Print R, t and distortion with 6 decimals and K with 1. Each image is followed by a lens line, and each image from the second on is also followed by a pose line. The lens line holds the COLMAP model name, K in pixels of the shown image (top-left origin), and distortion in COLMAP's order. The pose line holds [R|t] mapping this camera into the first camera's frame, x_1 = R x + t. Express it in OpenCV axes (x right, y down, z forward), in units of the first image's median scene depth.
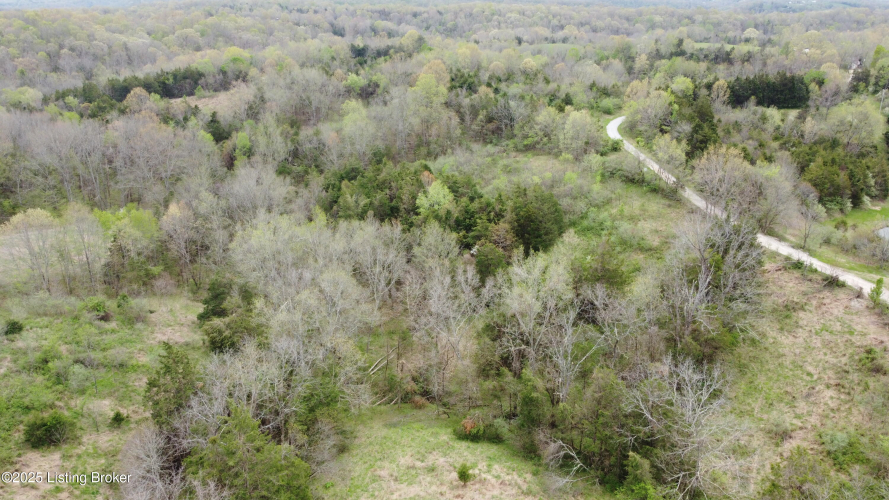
lens RADIAL K [[695.6, 0, 444.5], [0, 695.6, 250.0], [0, 0, 1]] dist [0.000876, -0.006548]
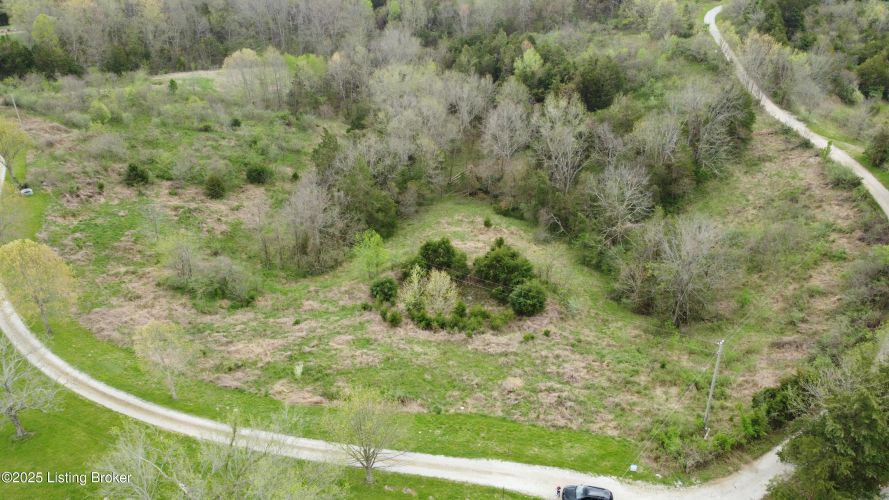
lens RADIAL K [[695.6, 0, 444.5], [0, 695.6, 250.0], [0, 0, 1]] dist [0.000876, -0.006548]
pose [[0.971200, 0.123932, -0.203500, 0.149638], [-0.087482, 0.979905, 0.179256, 0.051564], [0.221626, -0.156291, 0.962525, -0.346567]]
